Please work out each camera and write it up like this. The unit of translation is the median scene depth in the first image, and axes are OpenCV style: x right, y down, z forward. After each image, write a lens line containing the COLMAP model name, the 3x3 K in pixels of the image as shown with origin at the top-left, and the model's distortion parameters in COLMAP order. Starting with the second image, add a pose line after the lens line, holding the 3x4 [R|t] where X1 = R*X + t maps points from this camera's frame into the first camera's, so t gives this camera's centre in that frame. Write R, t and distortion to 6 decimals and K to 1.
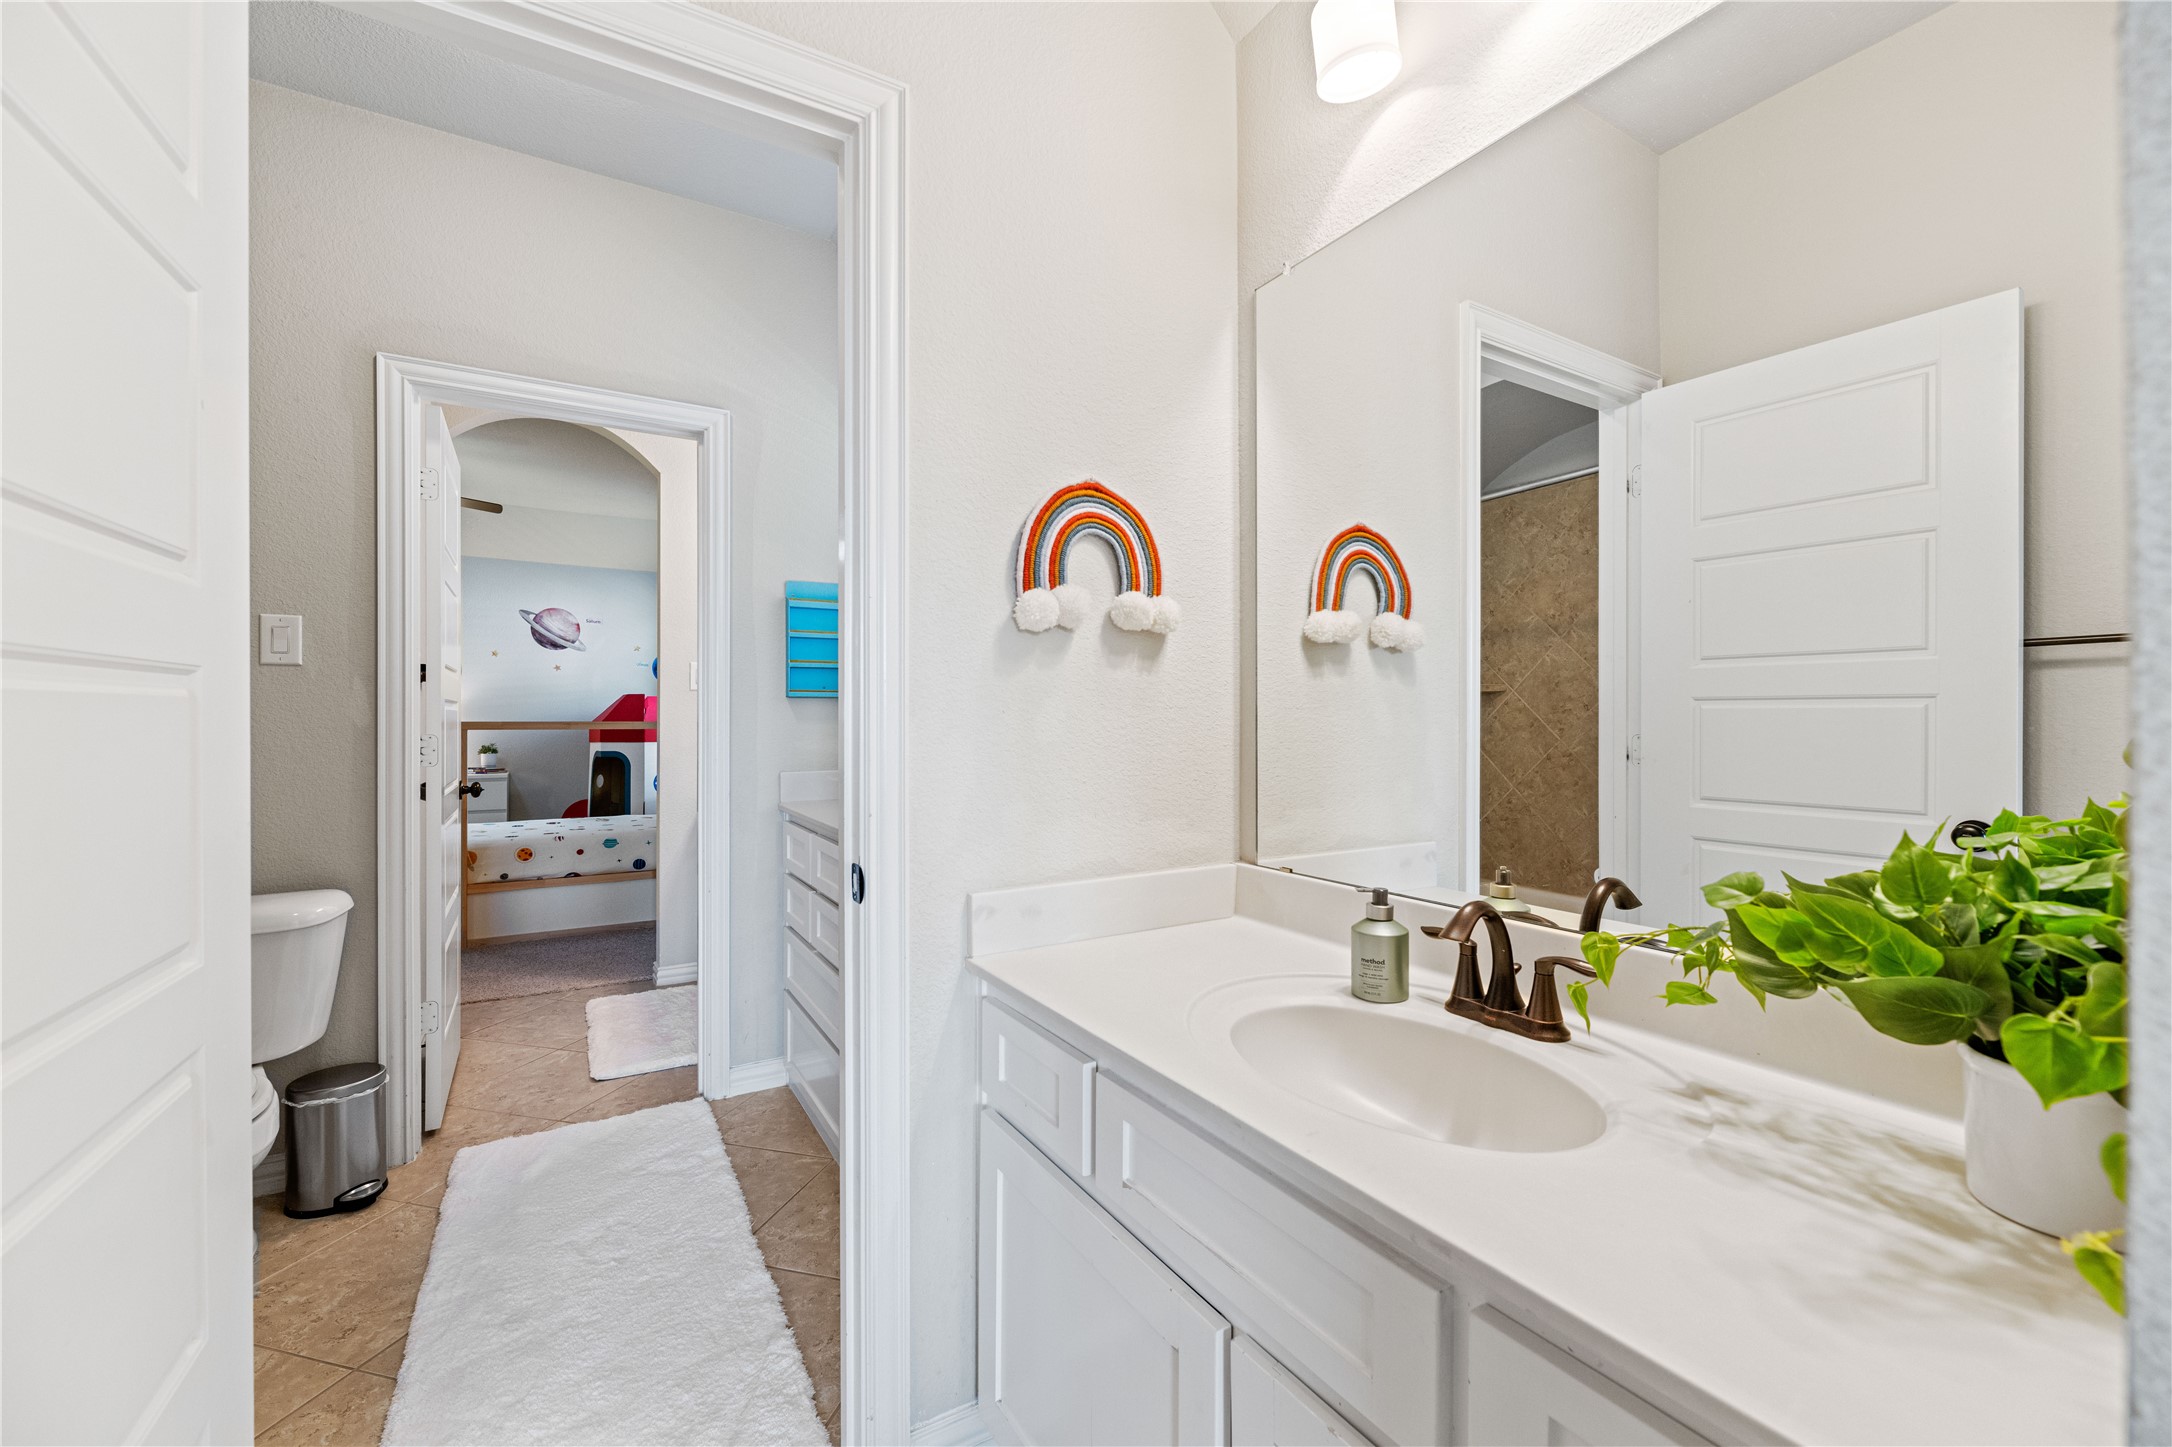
lens RADIAL K [[886.6, 0, 1085.7], [0, 886.6, 716.8], [0, 0, 1]] dist [-0.001810, 0.000836]
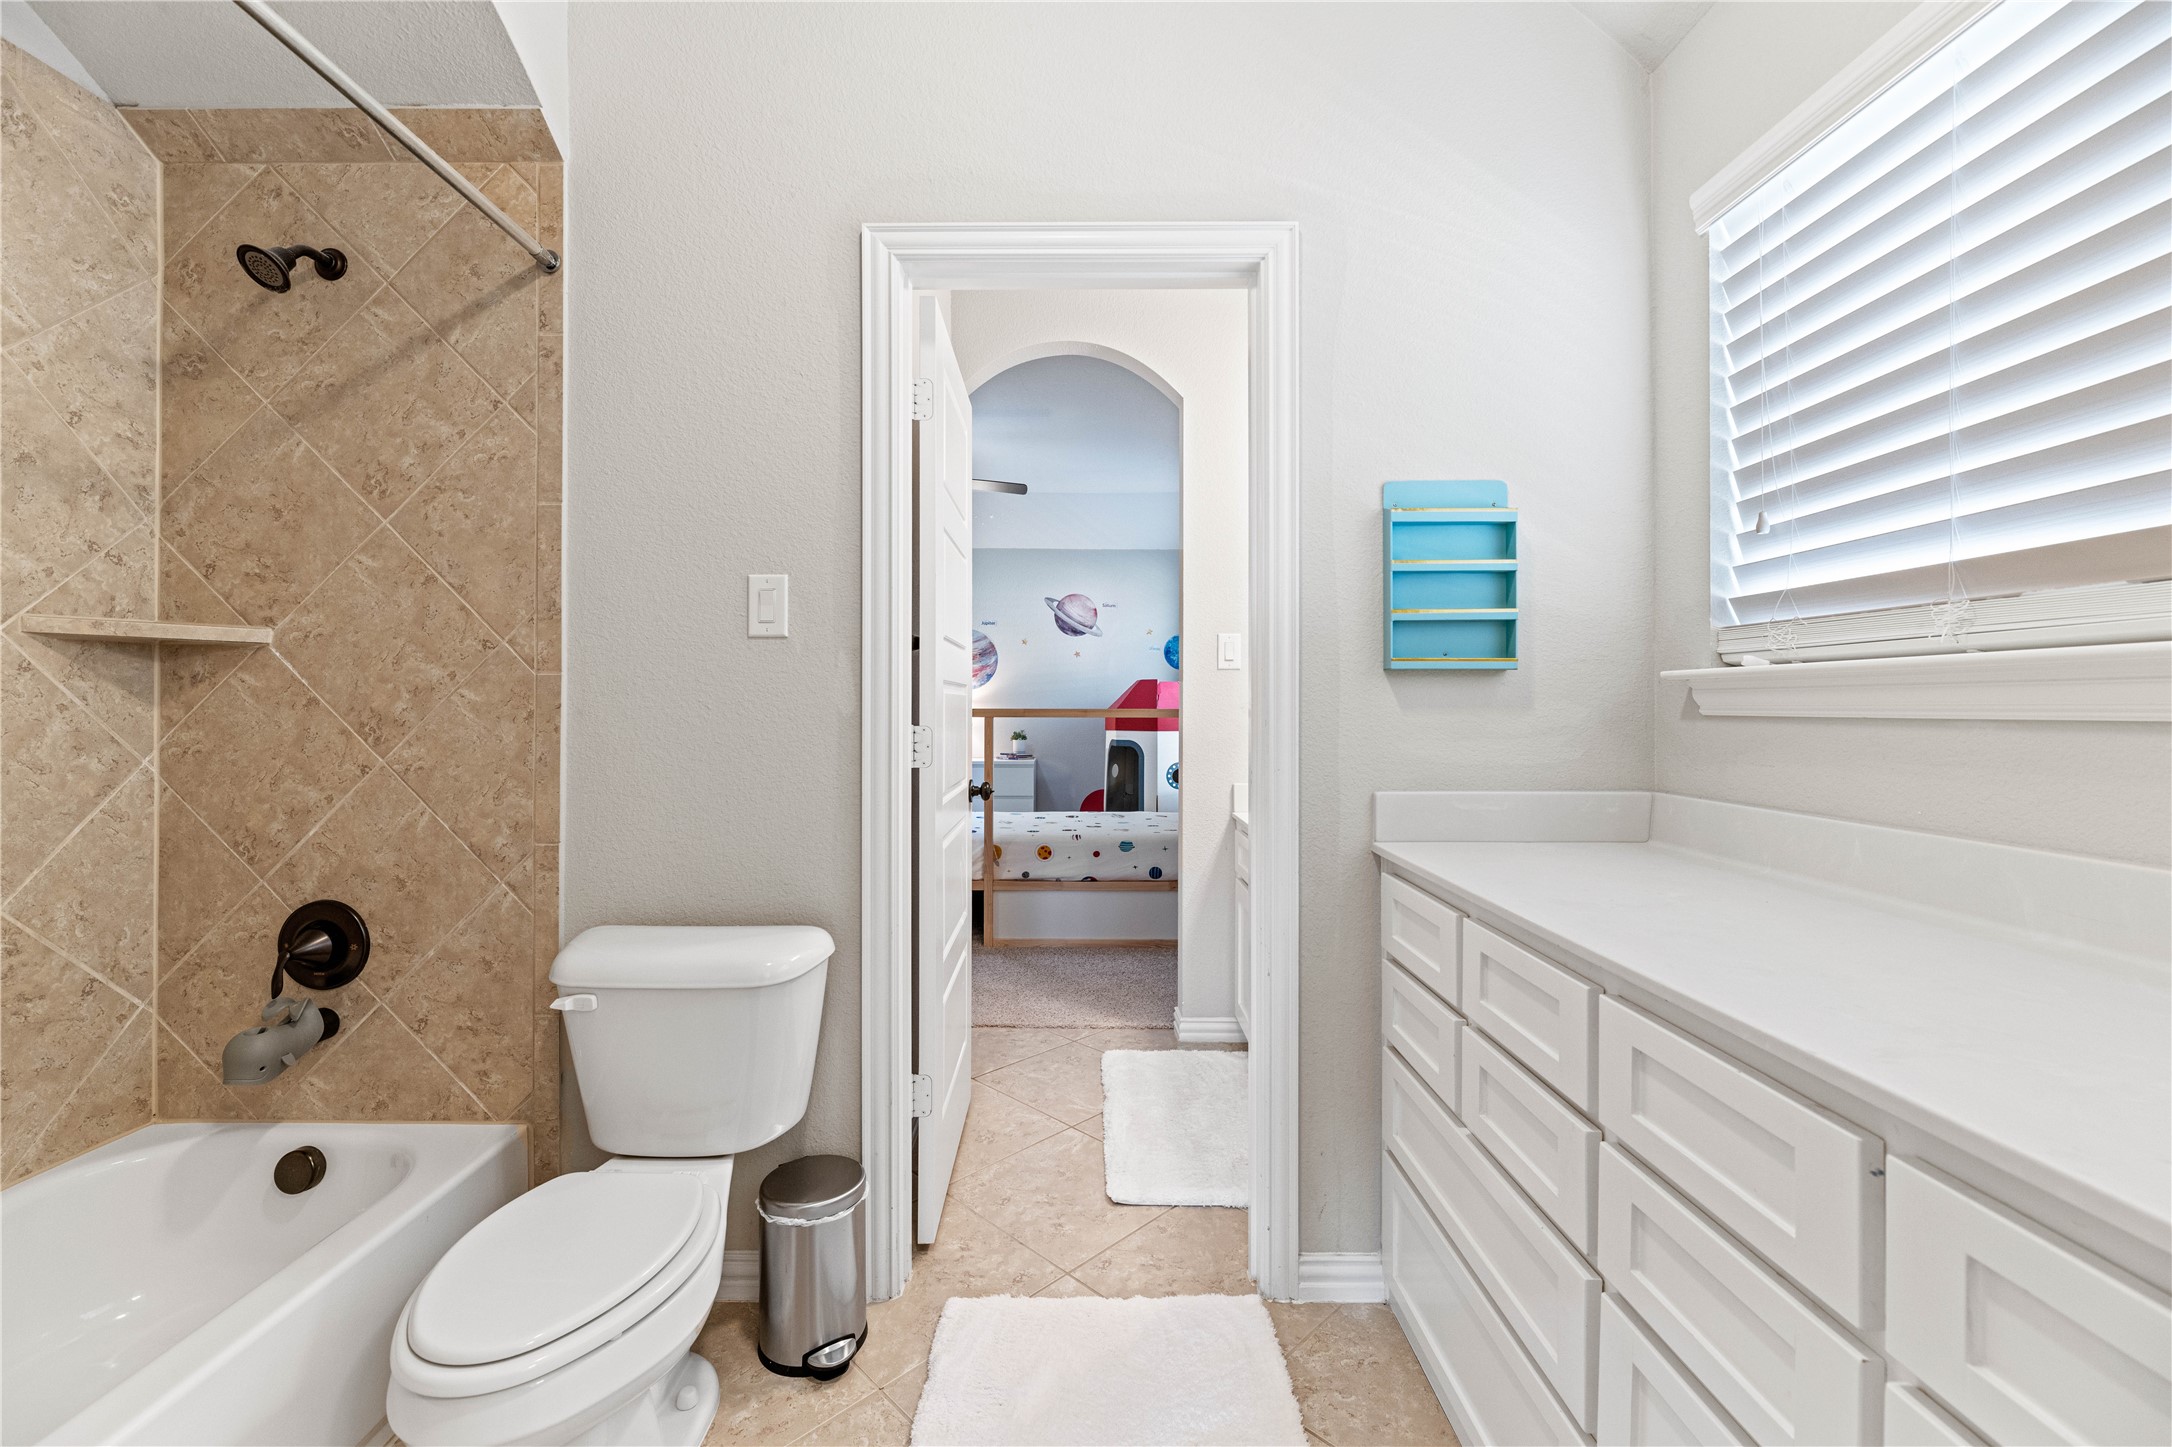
lens RADIAL K [[886.6, 0, 1082.6], [0, 886.6, 712.0], [0, 0, 1]] dist [-0.001810, 0.000836]
pose [[0.859562, 0.004353, -0.511012, -0.146574], [0.000130, 0.999962, 0.008737, 0.000855], [0.511031, -0.007577, 0.859529, 0.261501]]
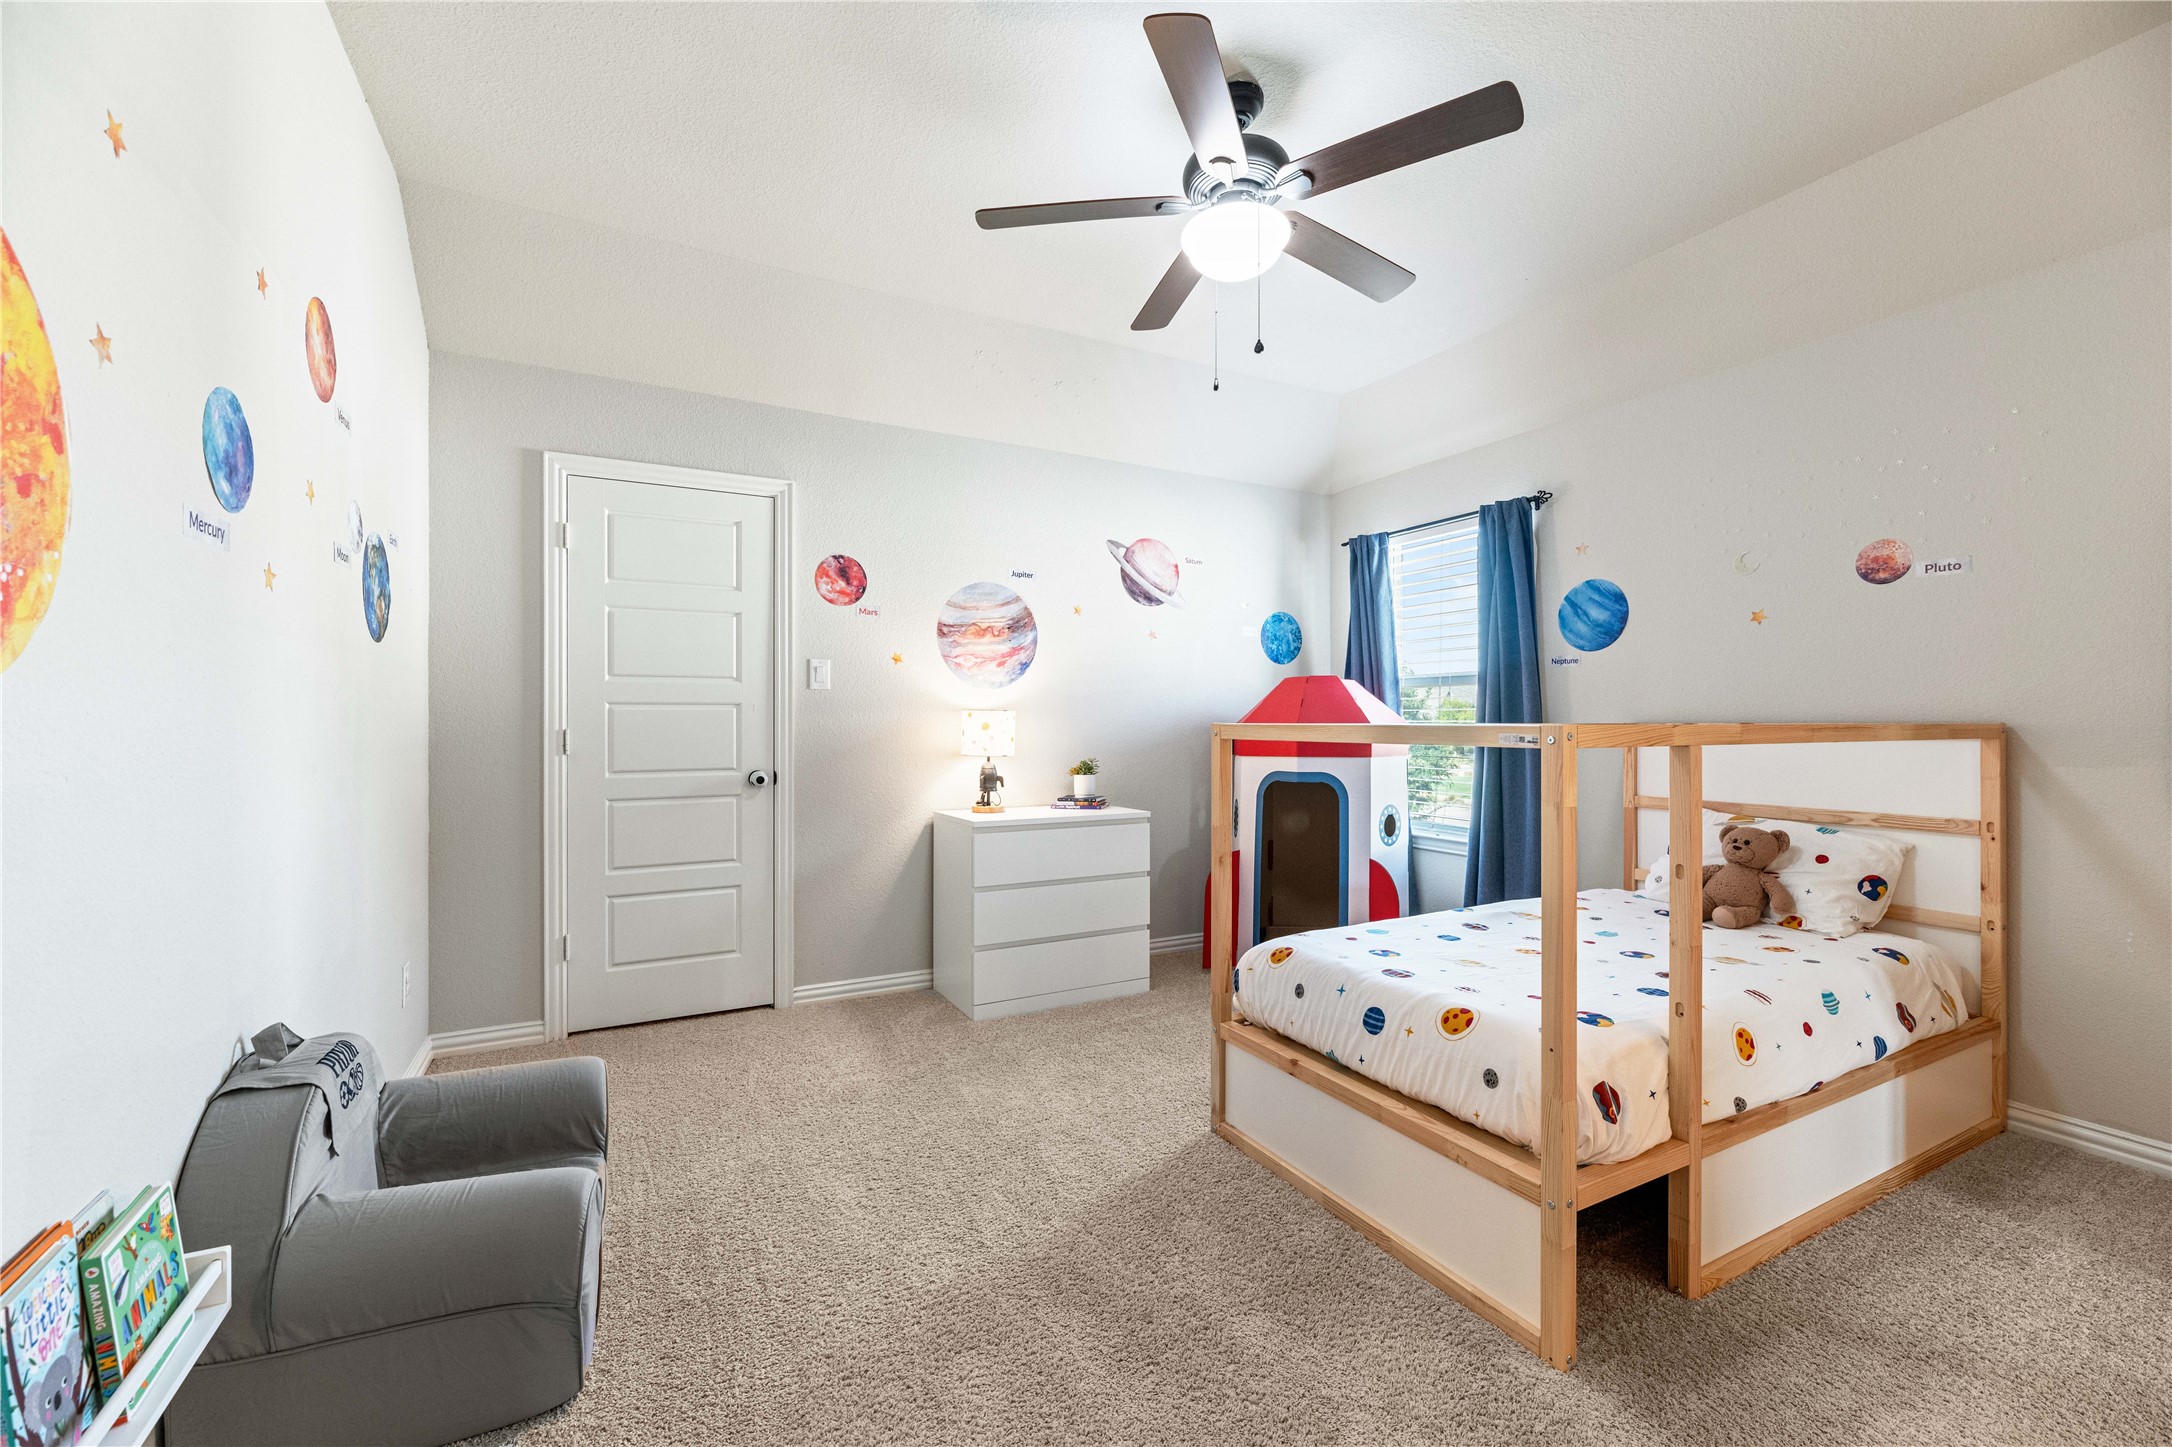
lens RADIAL K [[886.6, 0, 1082.7], [0, 886.6, 718.0], [0, 0, 1]] dist [-0.001810, 0.000836]
pose [[0.998634, -0.000188, -0.052250, -1.057226], [0.000328, 0.999996, 0.002671, 0.001918], [0.052249, -0.002685, 0.998630, 0.654365]]
